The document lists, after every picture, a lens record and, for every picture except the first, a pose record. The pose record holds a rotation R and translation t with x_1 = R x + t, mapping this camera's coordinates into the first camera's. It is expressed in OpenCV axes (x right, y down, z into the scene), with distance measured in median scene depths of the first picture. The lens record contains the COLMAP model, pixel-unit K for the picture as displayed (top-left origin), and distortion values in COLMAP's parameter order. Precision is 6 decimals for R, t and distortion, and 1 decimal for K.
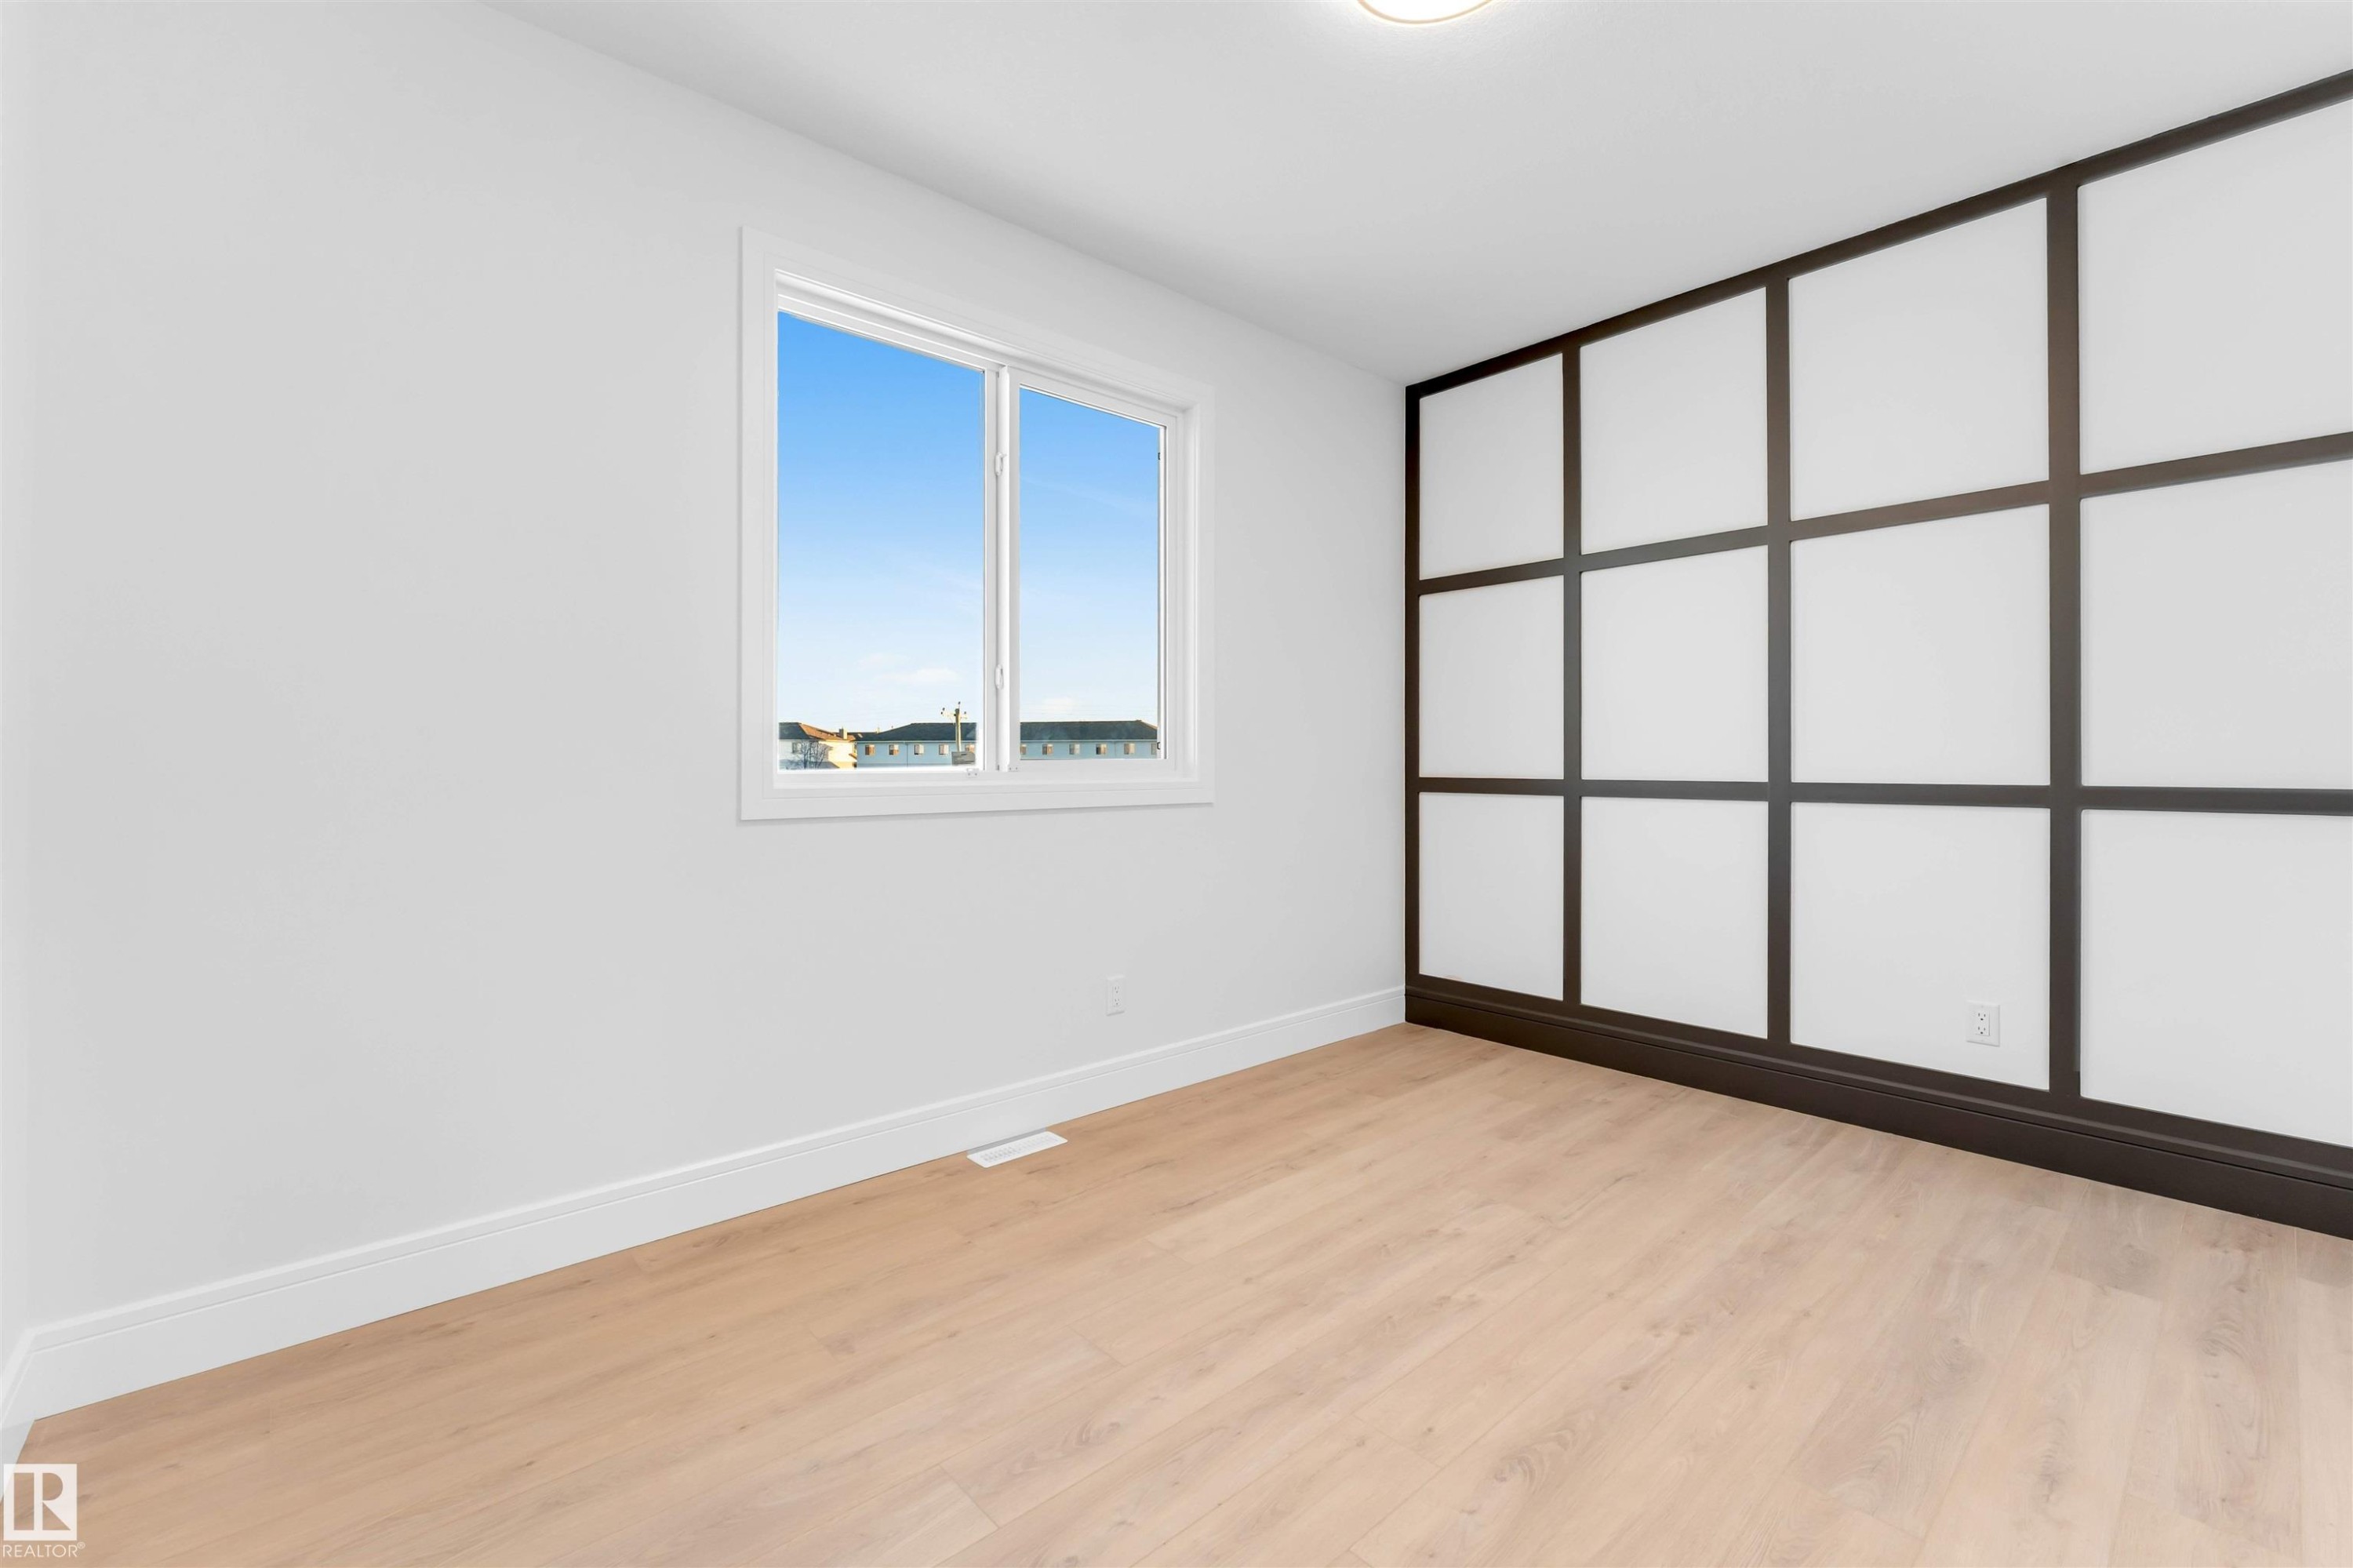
lens RADIAL K [[1037.5, 0, 1182.3], [0, 1037.5, 768.6], [0, 0, 1]] dist [0.000109, -0.000037]
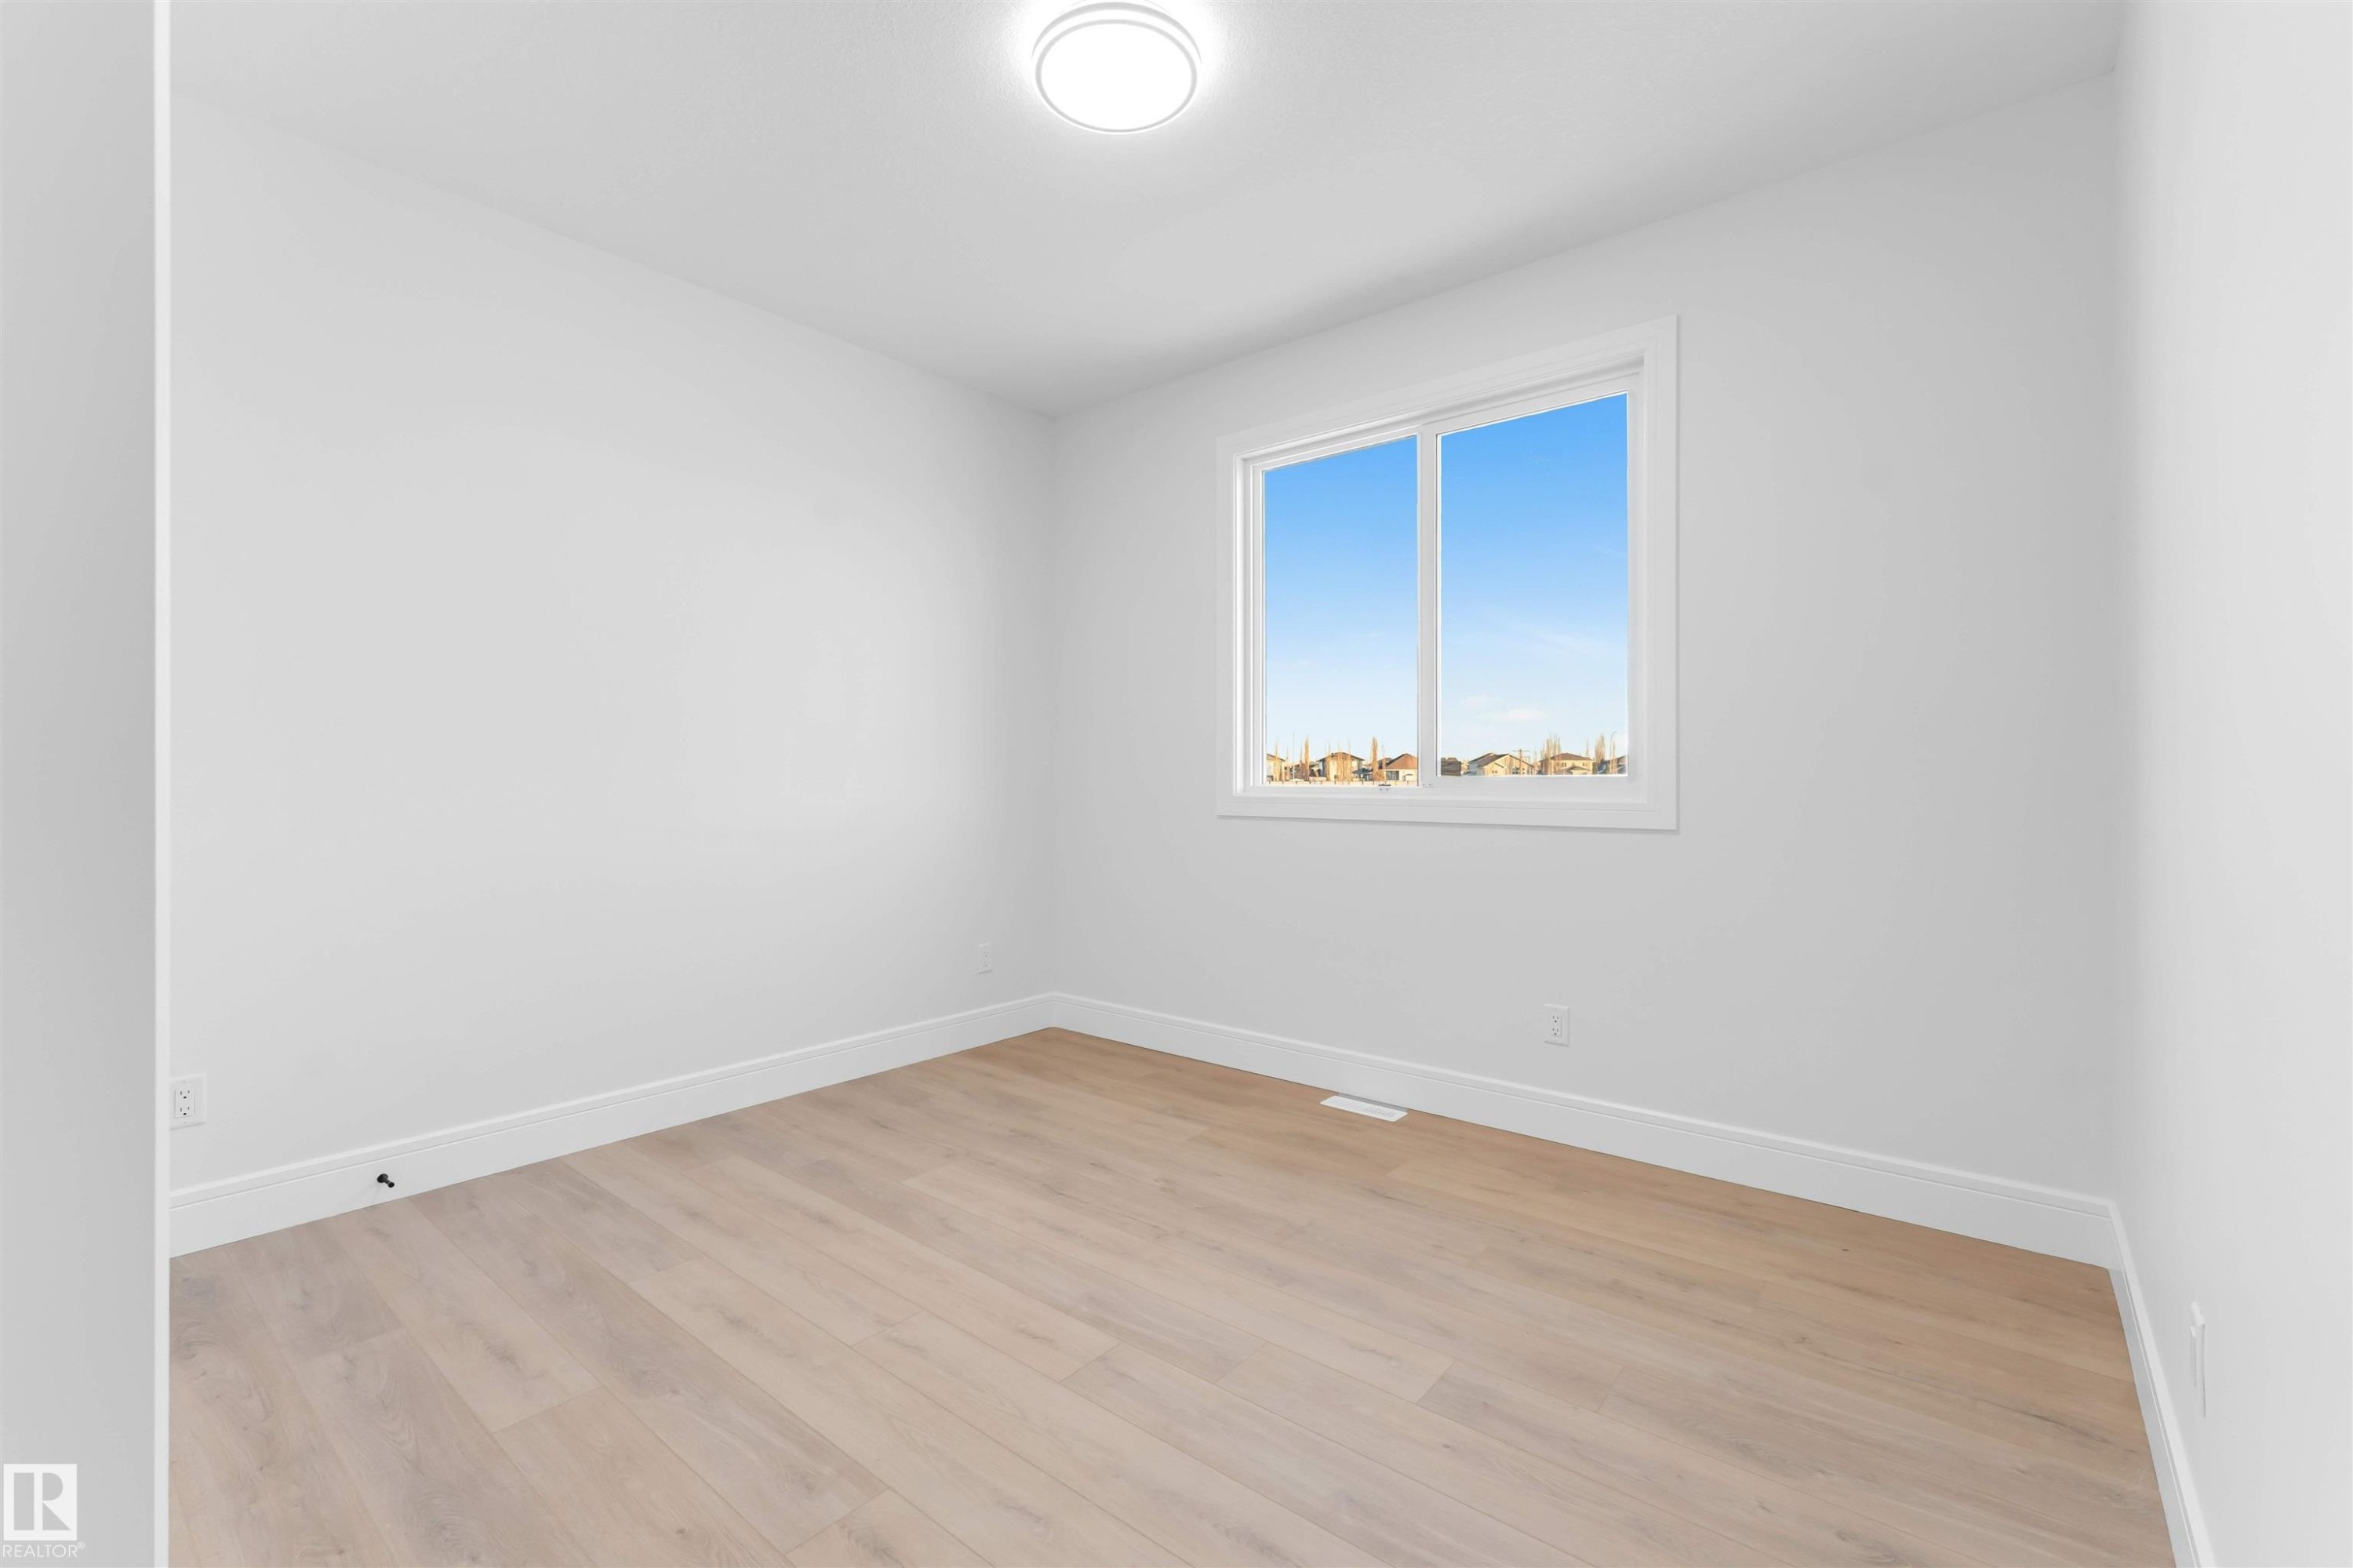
lens RADIAL K [[981.9, 0, 1153.4], [0, 981.9, 786.5], [0, 0, 1]] dist [-0.000117, -0.000219]
pose [[0.138783, 0.011016, -0.990262, 0.878753], [-0.007857, 0.999919, 0.010022, -0.006431], [0.990292, 0.006389, 0.138859, 0.590967]]
